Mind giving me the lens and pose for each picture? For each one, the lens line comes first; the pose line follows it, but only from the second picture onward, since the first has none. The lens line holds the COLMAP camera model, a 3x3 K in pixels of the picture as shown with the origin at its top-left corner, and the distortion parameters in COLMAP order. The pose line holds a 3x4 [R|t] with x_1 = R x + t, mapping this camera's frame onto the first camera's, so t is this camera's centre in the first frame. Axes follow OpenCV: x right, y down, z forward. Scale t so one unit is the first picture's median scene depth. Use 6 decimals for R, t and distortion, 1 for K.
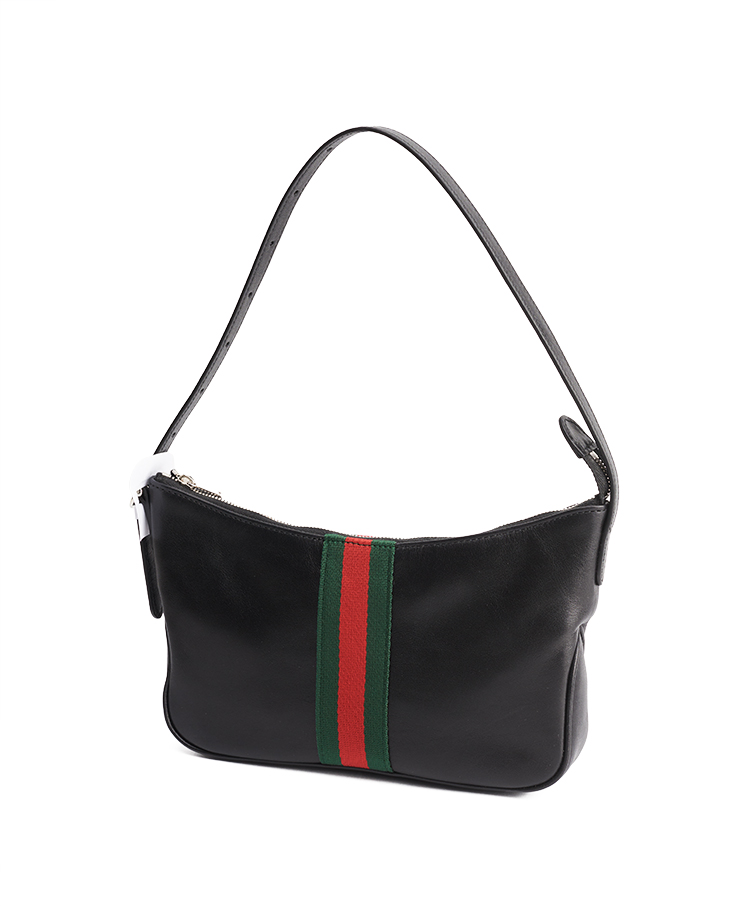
lens RADIAL K [[1576.2, 0, 372.0], [0, 1576.2, 453.0], [0, 0, 1]] dist [-0.066375, -0.088195]
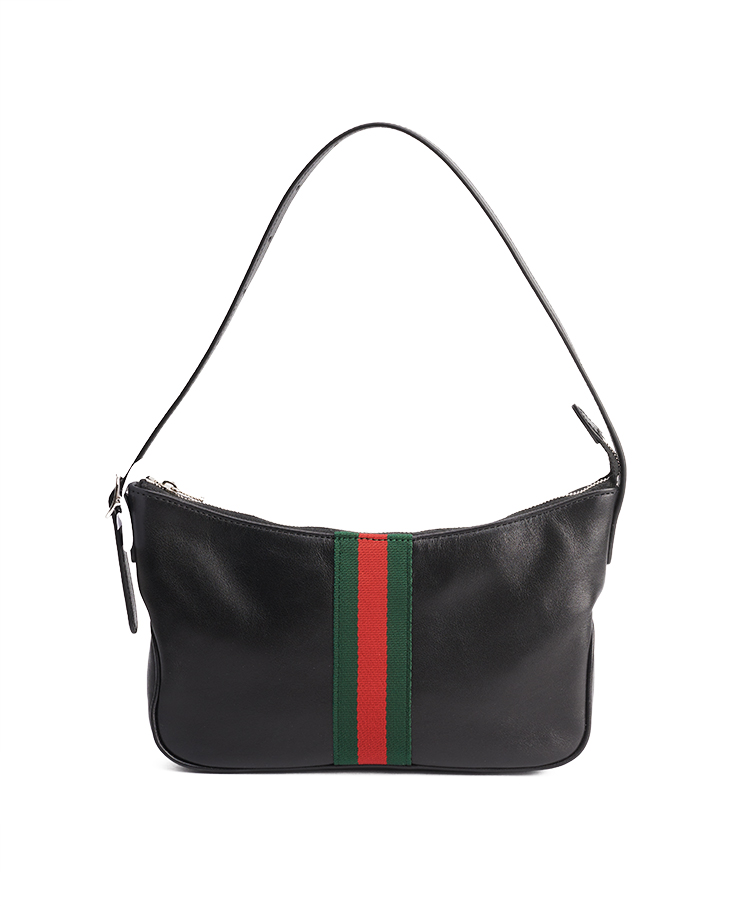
lens RADIAL K [[1576.2, 0, 372.0], [0, 1576.2, 453.0], [0, 0, 1]] dist [-0.066375, -0.088195]
pose [[0.936183, -0.033660, 0.349898, -0.357749], [0.041921, 0.998992, -0.016062, 0.019114], [-0.349004, 0.029705, 0.936650, 0.063433]]
